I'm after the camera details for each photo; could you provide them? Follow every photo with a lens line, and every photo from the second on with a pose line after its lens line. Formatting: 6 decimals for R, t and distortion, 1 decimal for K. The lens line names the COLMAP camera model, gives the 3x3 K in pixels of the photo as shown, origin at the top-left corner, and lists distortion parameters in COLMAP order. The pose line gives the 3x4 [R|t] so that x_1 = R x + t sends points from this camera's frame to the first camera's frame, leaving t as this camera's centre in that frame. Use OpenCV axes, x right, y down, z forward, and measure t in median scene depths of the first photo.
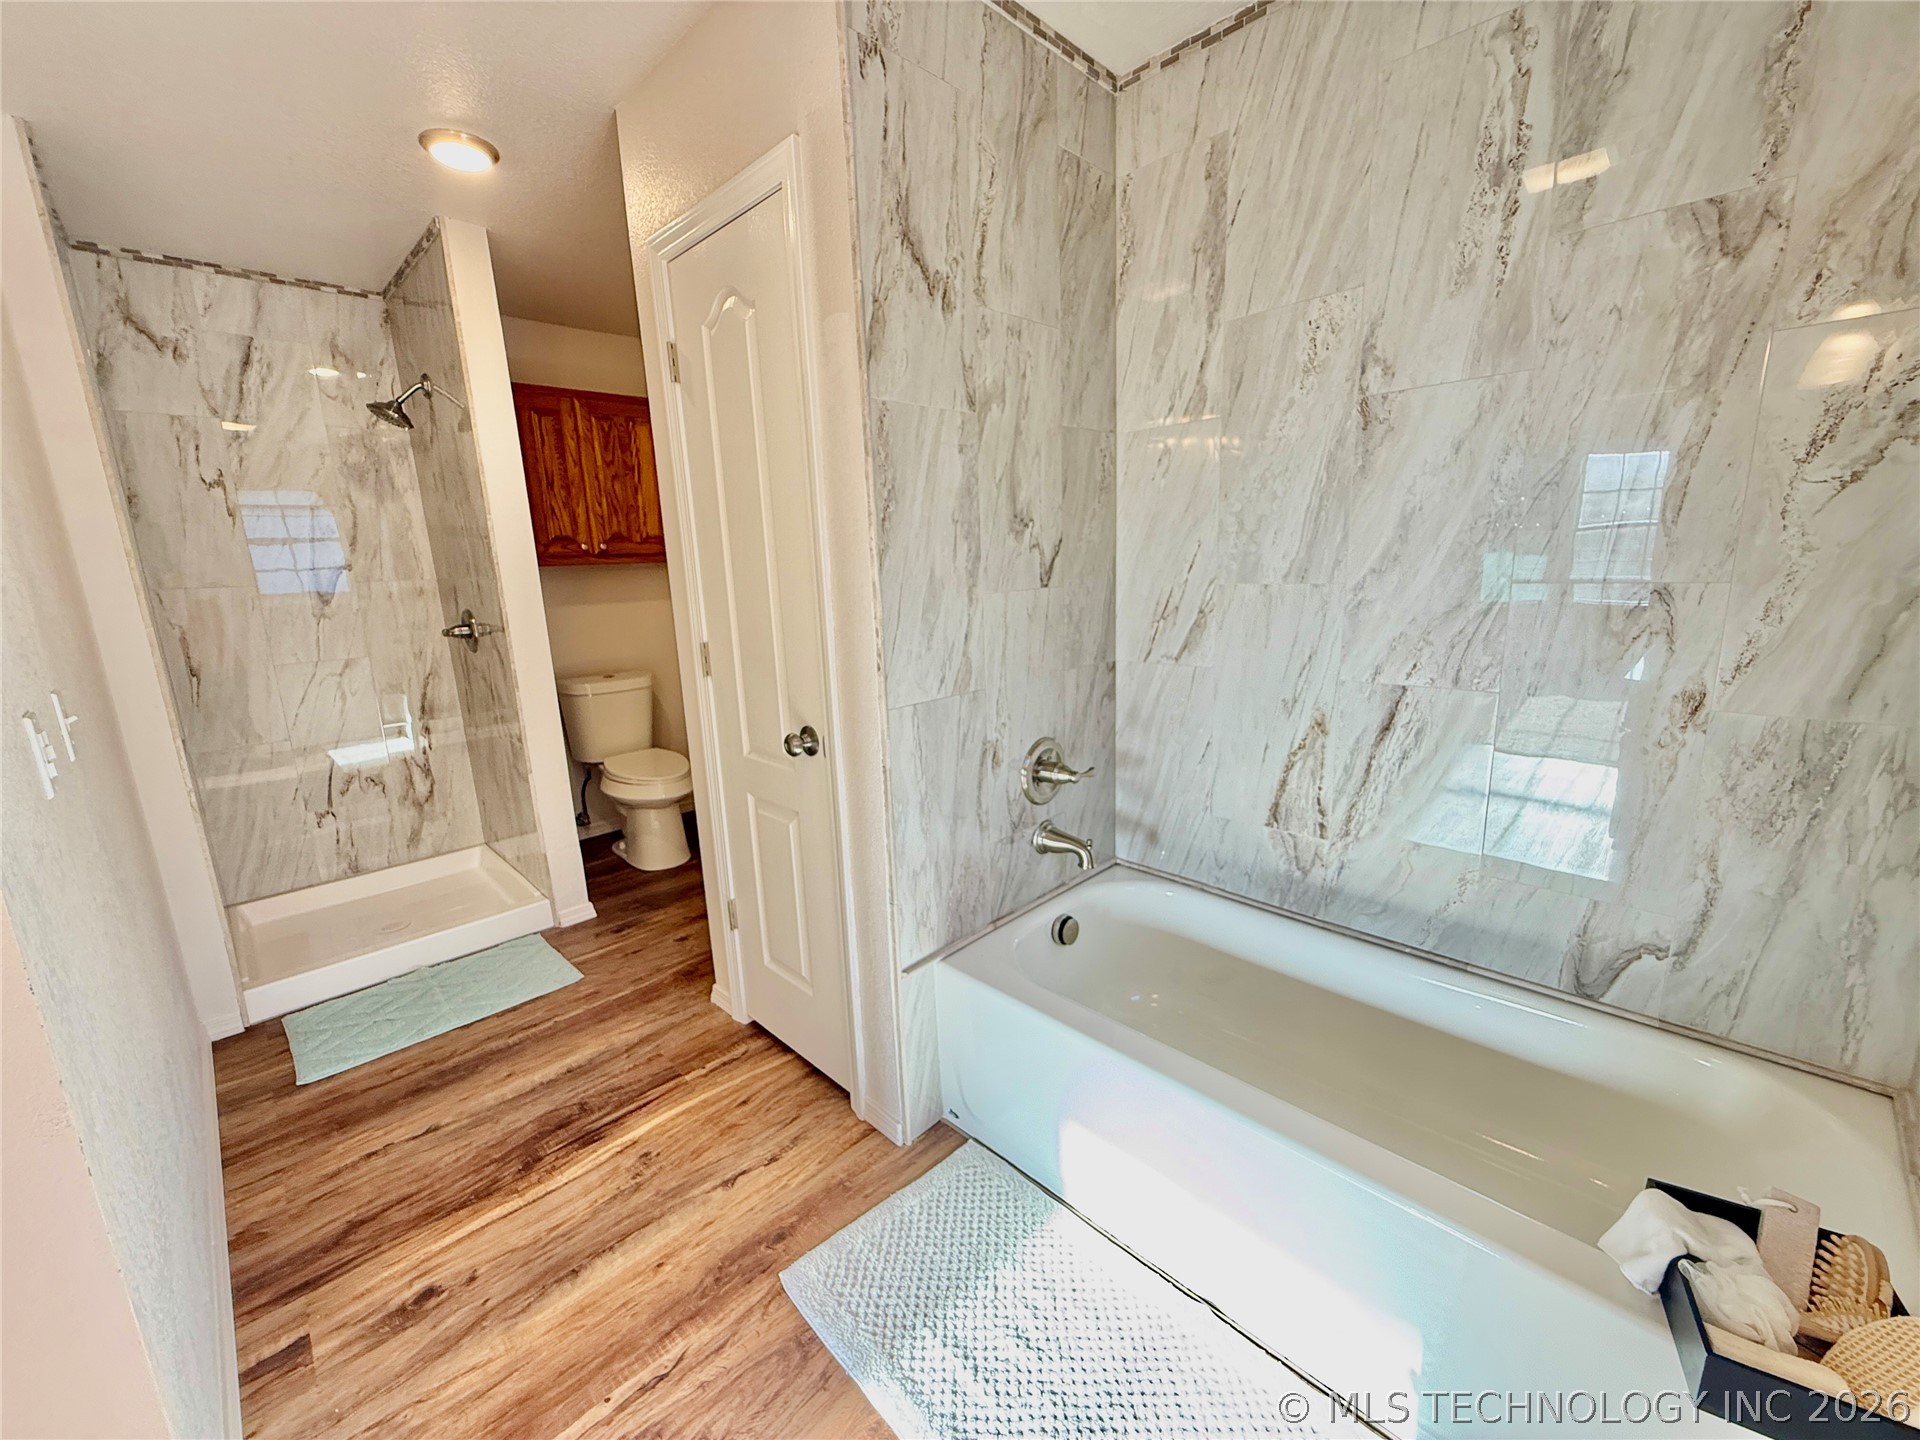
lens RADIAL K [[765.3, 0, 949.2], [0, 765.3, 720.4], [0, 0, 1]] dist [-0.000011, -0.000073]
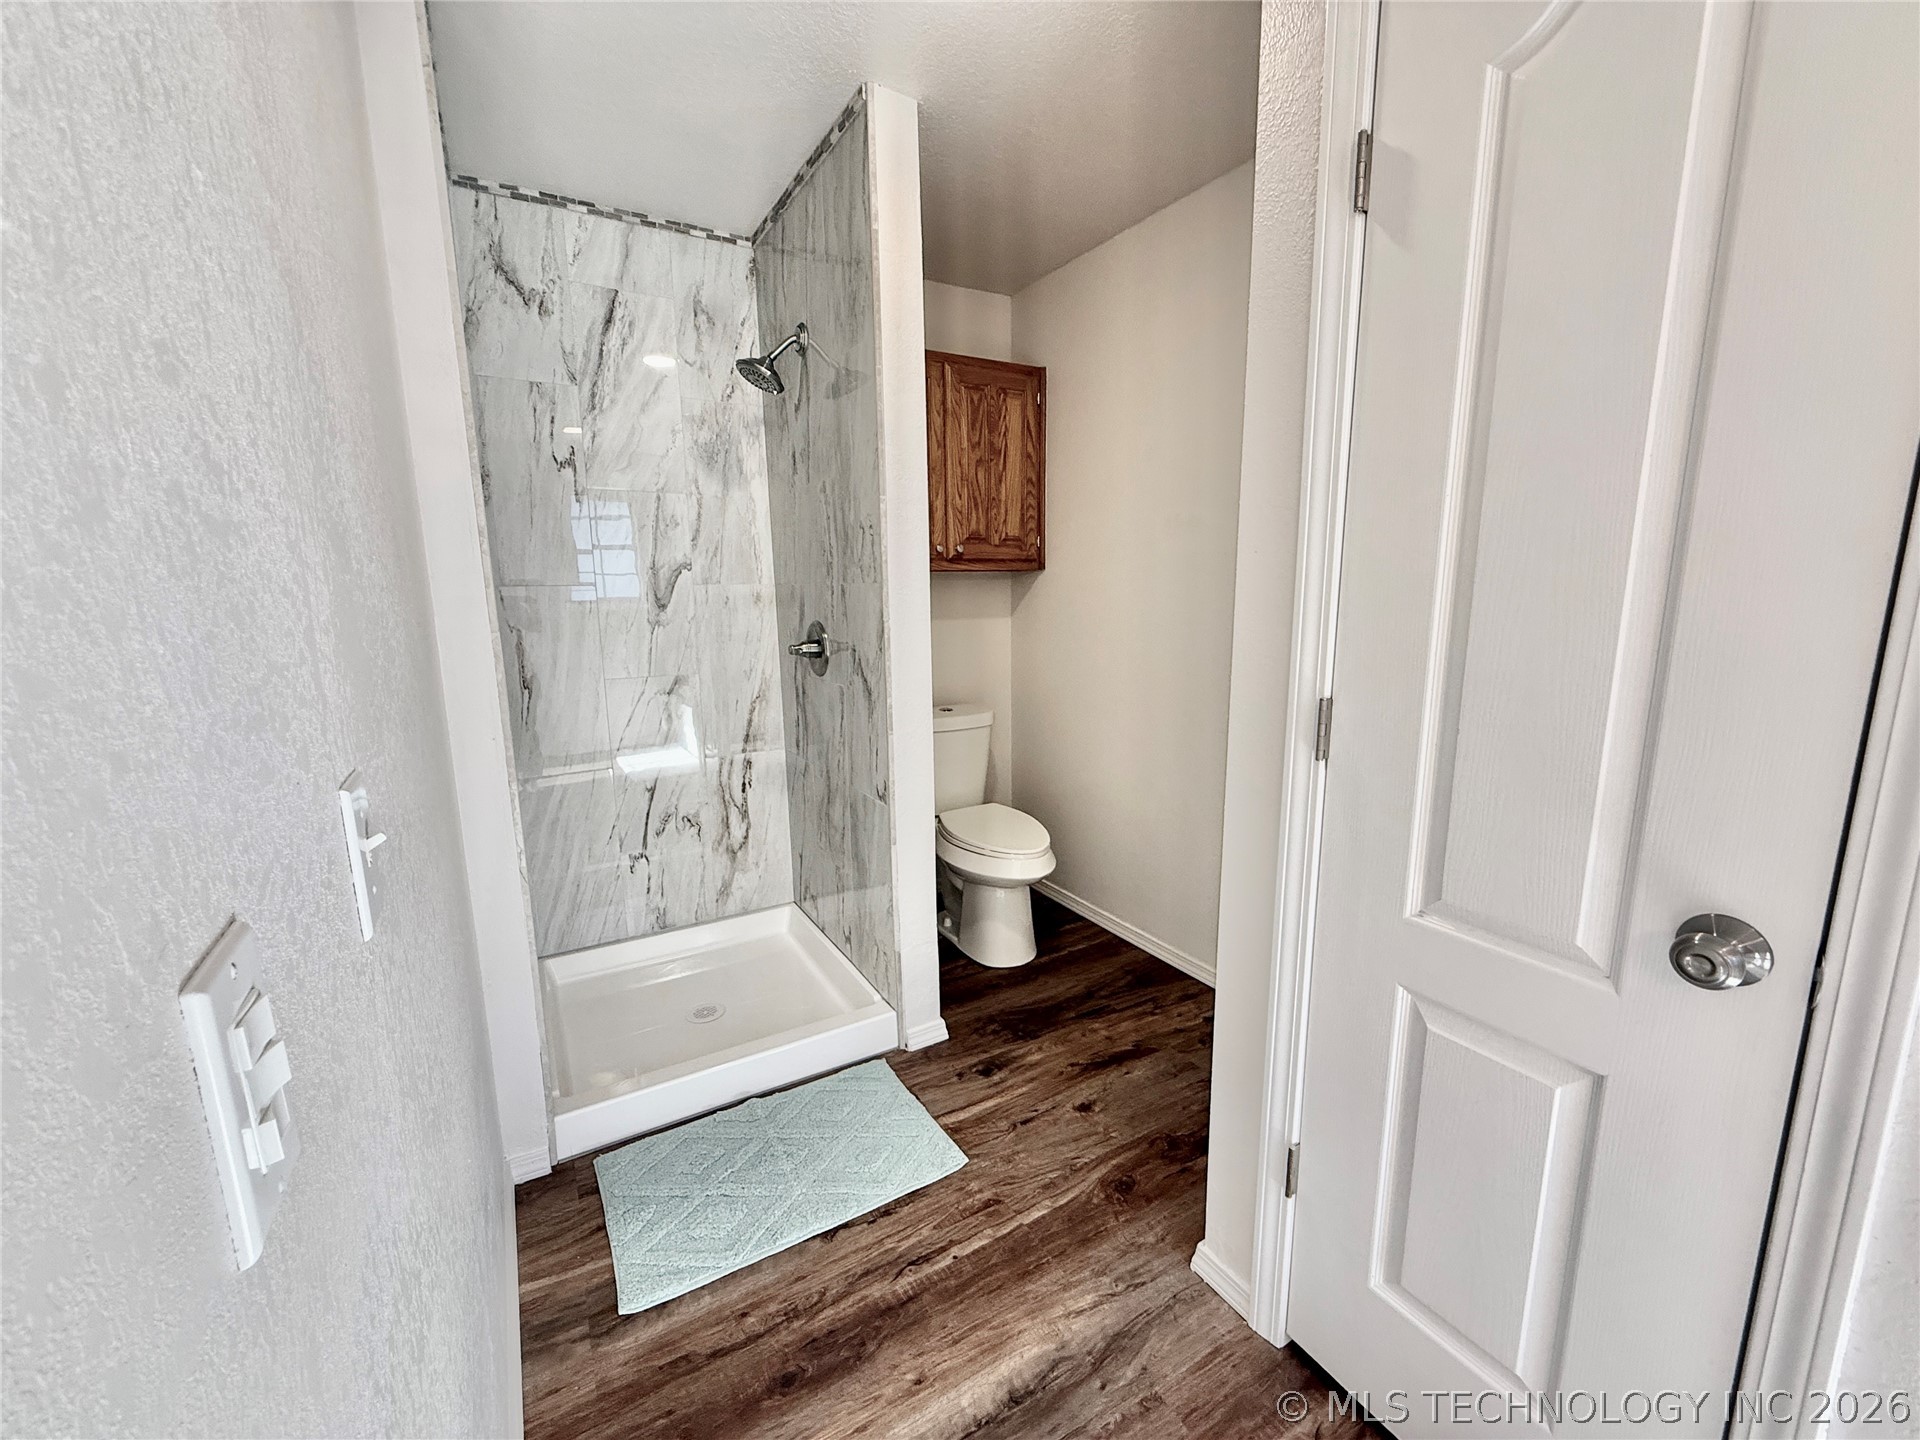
lens RADIAL K [[765.3, 0, 952.9], [0, 765.3, 721.3], [0, 0, 1]] dist [-0.000011, -0.000073]
pose [[0.968659, 0.066073, -0.239444, -0.309141], [-0.072712, 0.997172, -0.018993, -0.038382], [0.237512, 0.035808, 0.970724, 0.277482]]
